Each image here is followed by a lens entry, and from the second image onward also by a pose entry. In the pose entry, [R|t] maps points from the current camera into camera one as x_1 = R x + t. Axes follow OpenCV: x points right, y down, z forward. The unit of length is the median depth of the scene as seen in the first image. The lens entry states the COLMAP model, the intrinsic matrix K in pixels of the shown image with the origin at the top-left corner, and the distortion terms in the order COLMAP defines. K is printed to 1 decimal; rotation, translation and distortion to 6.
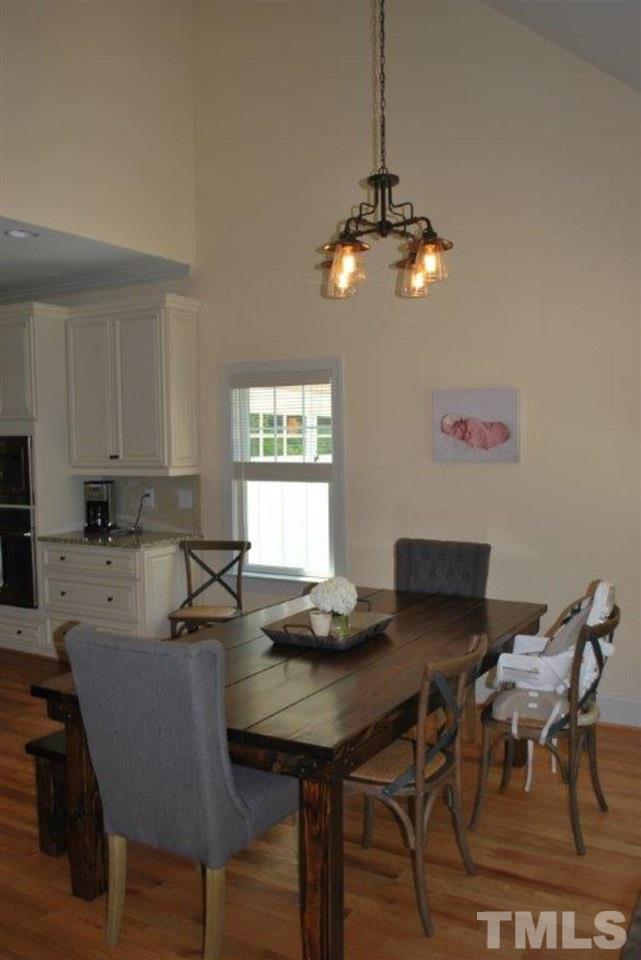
lens RADIAL K [[841.4, 0, 321.5], [0, 841.4, 510.4], [0, 0, 1]] dist [-0.095182, 0.003604]
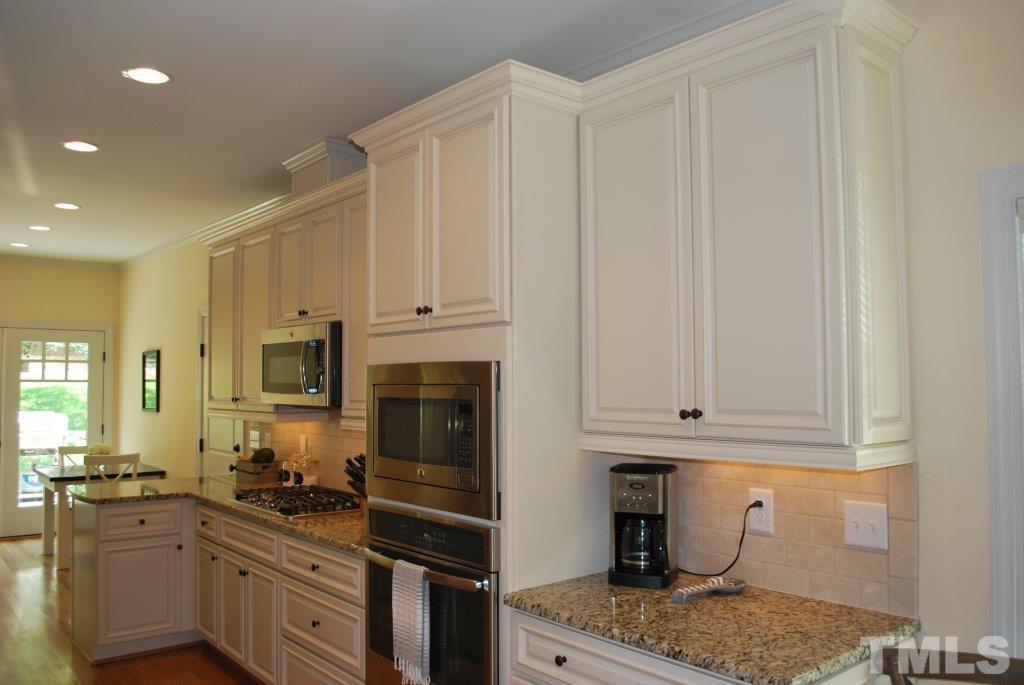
lens RADIAL K [[809.3, 0, 512.0], [0, 809.3, 342.5], [0, 0, 1]] dist [-0.078741, 0.006531]
pose [[0.943296, -0.010770, -0.331778, -0.201469], [-0.034549, 0.990860, -0.130395, -0.044349], [0.330150, 0.134464, 0.934302, 0.604798]]
